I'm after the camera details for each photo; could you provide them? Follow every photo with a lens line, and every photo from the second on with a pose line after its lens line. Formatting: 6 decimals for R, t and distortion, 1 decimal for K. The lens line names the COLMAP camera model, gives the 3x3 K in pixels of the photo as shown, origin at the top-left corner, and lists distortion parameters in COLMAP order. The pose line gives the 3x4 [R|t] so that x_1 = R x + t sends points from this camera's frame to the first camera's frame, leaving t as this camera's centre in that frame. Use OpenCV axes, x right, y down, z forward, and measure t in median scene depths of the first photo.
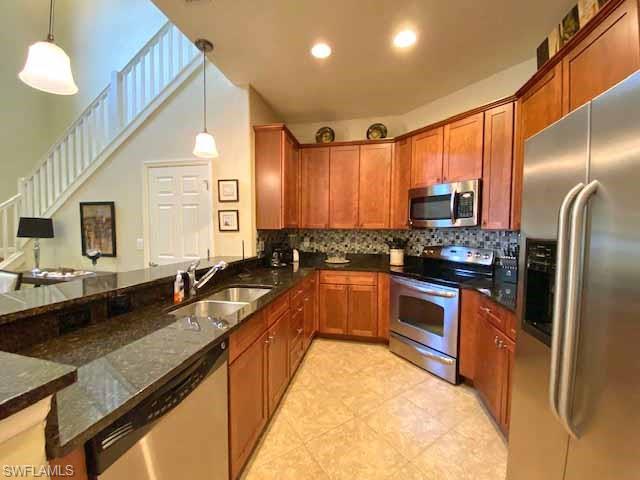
lens RADIAL K [[258.6, 0, 319.1], [0, 258.6, 240.1], [0, 0, 1]] dist [0.000215, -0.002133]
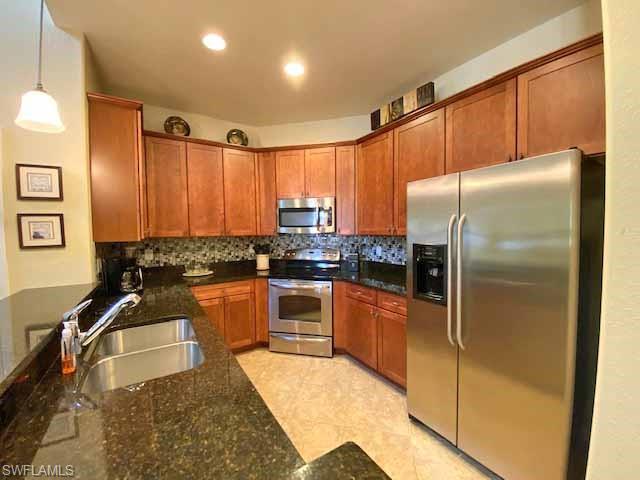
lens RADIAL K [[258.6, 0, 318.1], [0, 258.6, 240.5], [0, 0, 1]] dist [0.000215, -0.002133]
pose [[0.710609, -0.043603, 0.702235, -0.288920], [0.046489, 0.998807, 0.014974, -0.028194], [-0.702049, 0.022005, 0.711788, 0.092986]]
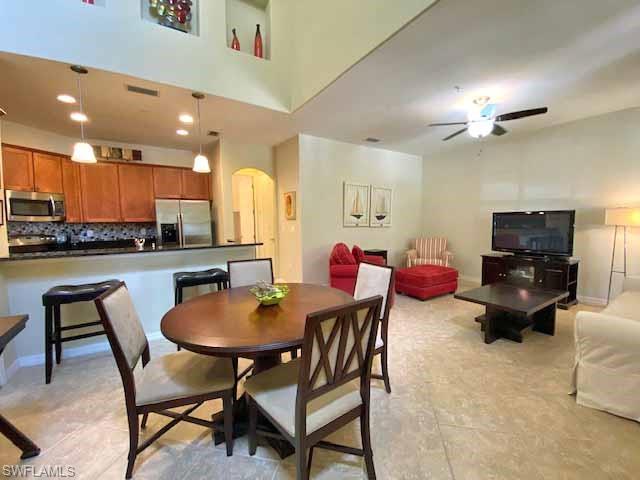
lens RADIAL K [[258.6, 0, 319.8], [0, 258.6, 238.1], [0, 0, 1]] dist [0.000215, -0.002133]
pose [[-0.704002, -0.055932, 0.707993, -1.548550], [0.035756, 0.992838, 0.113989, -0.060374], [-0.709298, 0.105563, -0.696960, 0.834189]]
